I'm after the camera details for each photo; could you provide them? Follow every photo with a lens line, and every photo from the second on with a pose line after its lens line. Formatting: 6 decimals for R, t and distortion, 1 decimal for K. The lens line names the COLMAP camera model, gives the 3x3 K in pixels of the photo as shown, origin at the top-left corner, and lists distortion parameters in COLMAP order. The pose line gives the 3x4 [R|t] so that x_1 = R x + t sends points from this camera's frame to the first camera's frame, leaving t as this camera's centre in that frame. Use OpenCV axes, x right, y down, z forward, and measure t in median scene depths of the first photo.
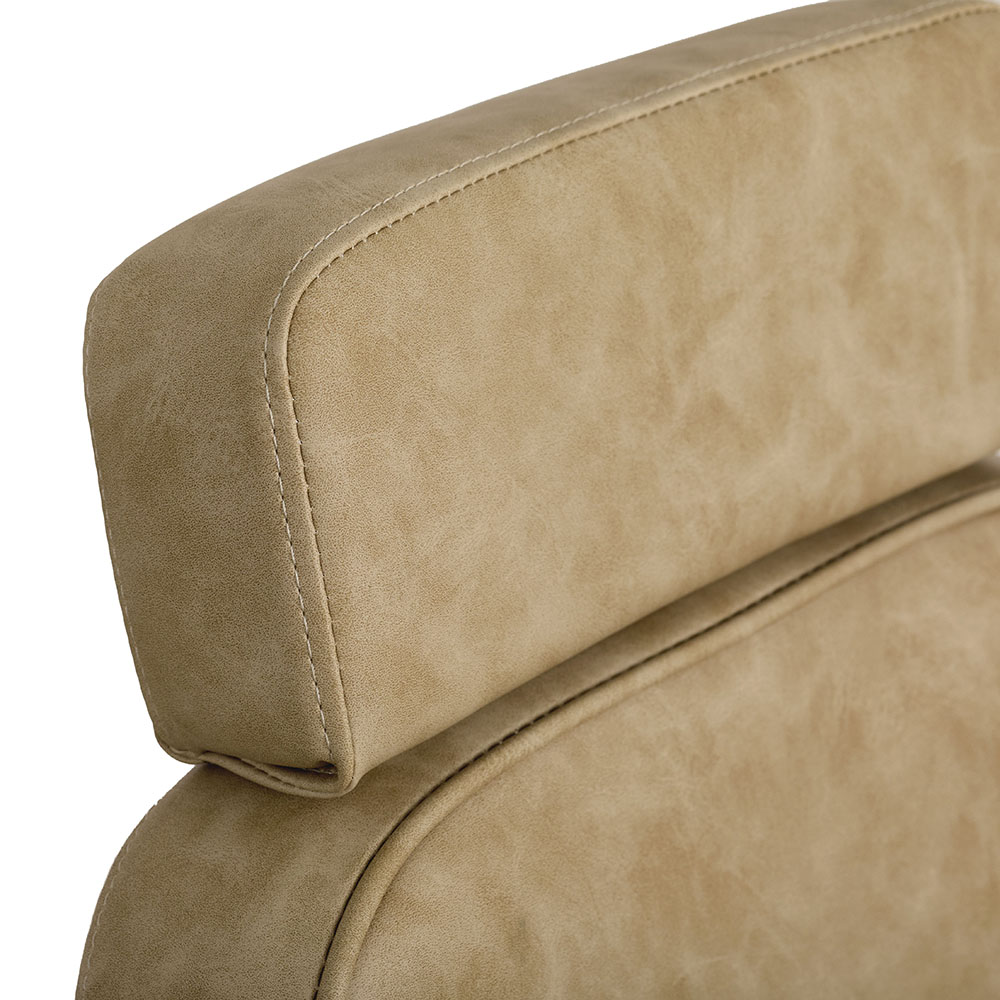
lens RADIAL K [[4083.7, 0, 500.7], [0, 4083.7, 480.5], [0, 0, 1]] dist [0.210357, -2.911408]
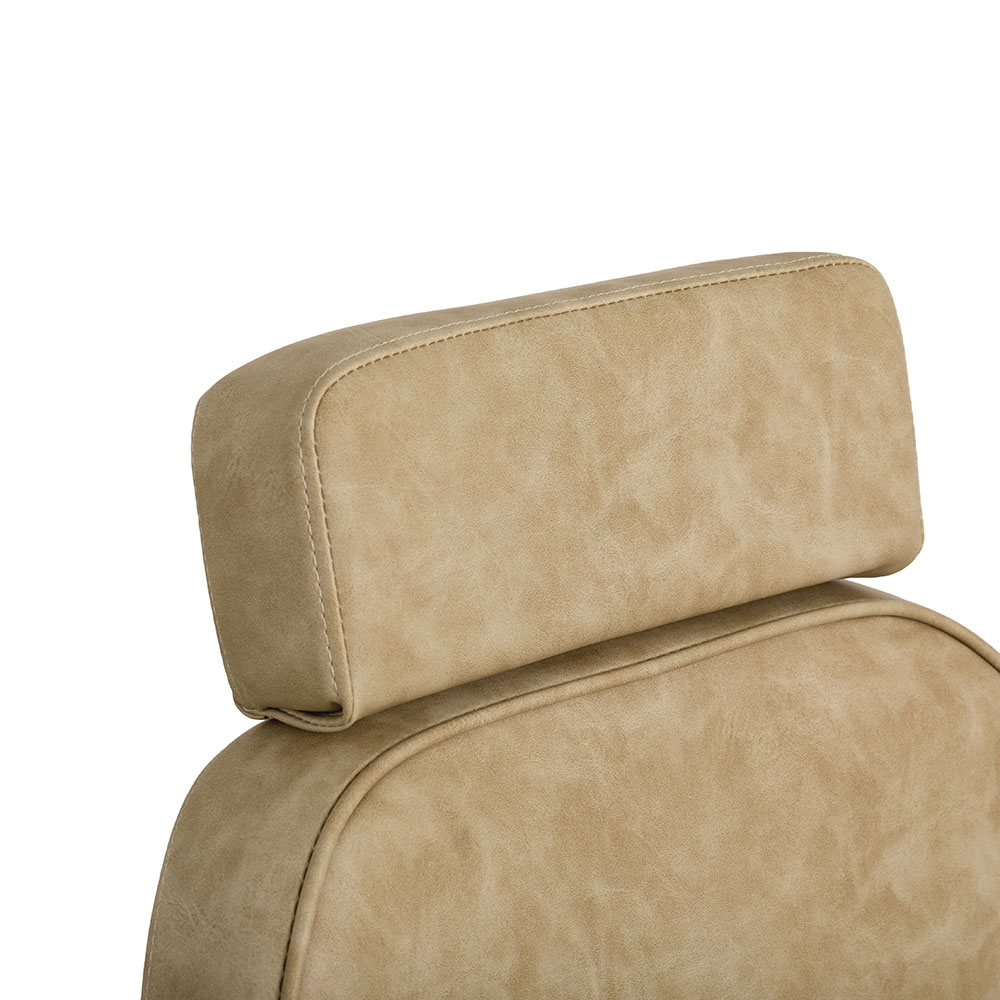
lens RADIAL K [[3995.3, 0, 500.0], [0, 3995.3, 500.0], [0, 0, 1]] dist [-0.024869, 1.556809]
pose [[0.995570, 0.022639, -0.091261, 0.141883], [-0.033649, 0.992086, -0.120971, 0.160447], [0.087800, 0.123506, 0.988452, -0.438817]]
